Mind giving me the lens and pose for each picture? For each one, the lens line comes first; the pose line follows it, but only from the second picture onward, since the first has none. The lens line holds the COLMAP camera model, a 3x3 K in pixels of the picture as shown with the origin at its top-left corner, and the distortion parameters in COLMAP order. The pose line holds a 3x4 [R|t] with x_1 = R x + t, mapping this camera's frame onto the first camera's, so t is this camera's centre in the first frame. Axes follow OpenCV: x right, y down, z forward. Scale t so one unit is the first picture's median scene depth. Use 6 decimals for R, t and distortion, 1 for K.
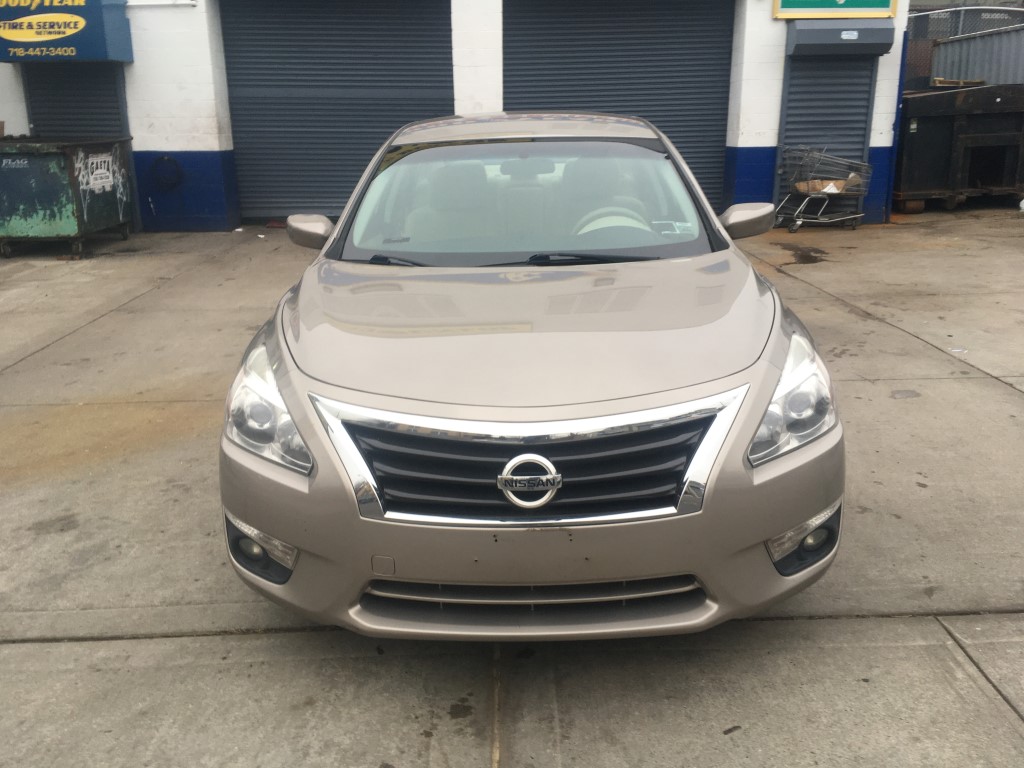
lens RADIAL K [[874.1, 0, 514.0], [0, 874.1, 383.1], [0, 0, 1]] dist [0.055037, -0.079244]
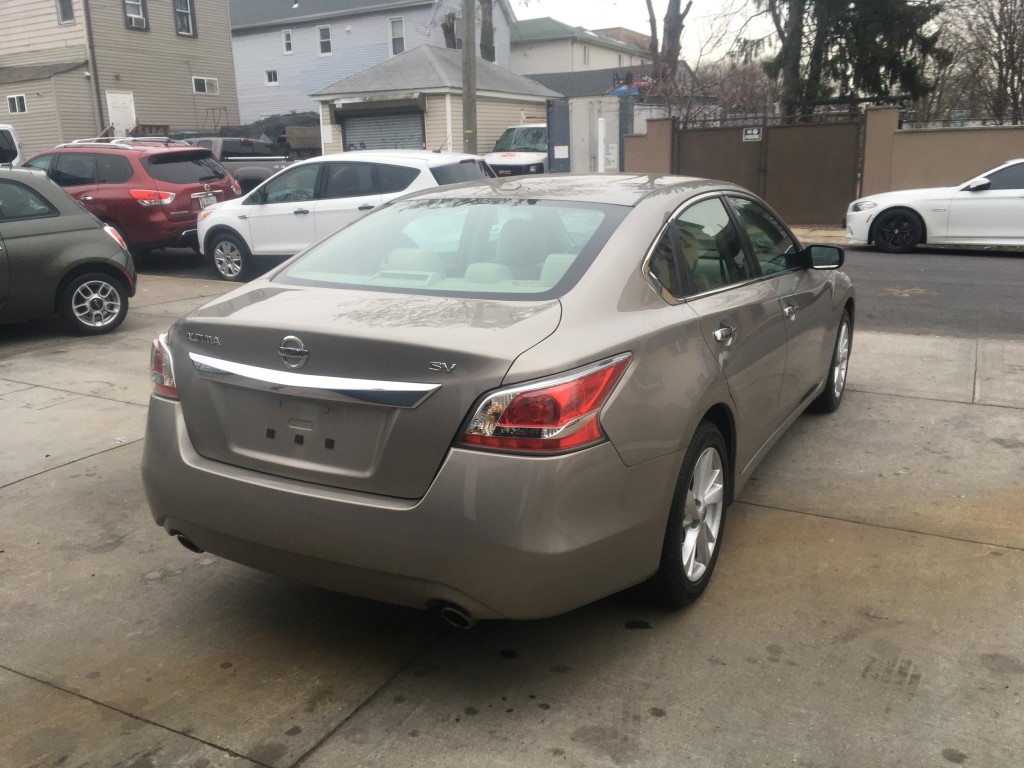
lens RADIAL K [[874.1, 0, 505.0], [0, 874.1, 388.8], [0, 0, 1]] dist [0.055037, -0.079244]
pose [[-0.872965, -0.086162, 0.480112, -0.498835], [0.173392, 0.865176, 0.470537, -0.744364], [-0.455924, 0.494010, -0.740329, 2.450610]]
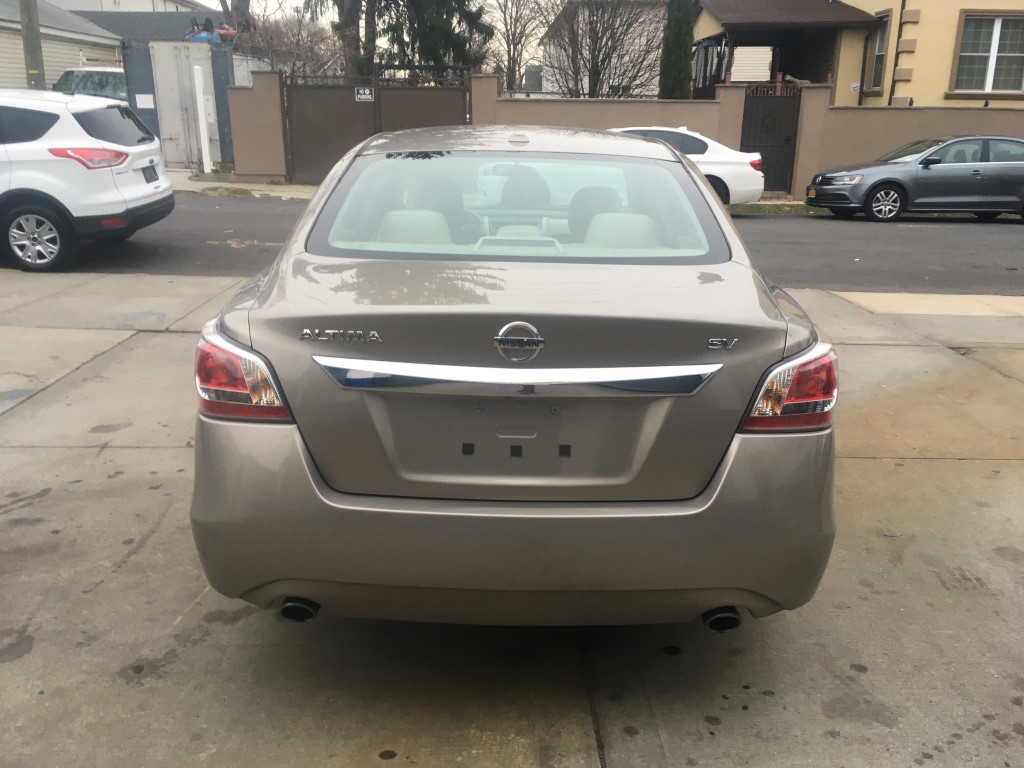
lens RADIAL K [[874.1, 0, 506.7], [0, 874.1, 379.3], [0, 0, 1]] dist [0.055037, -0.079244]
pose [[-0.999998, 0.001805, -0.000240, 0.025787], [0.001385, 0.839581, 0.543233, -0.751873], [0.001182, 0.543232, -0.839582, 2.474540]]
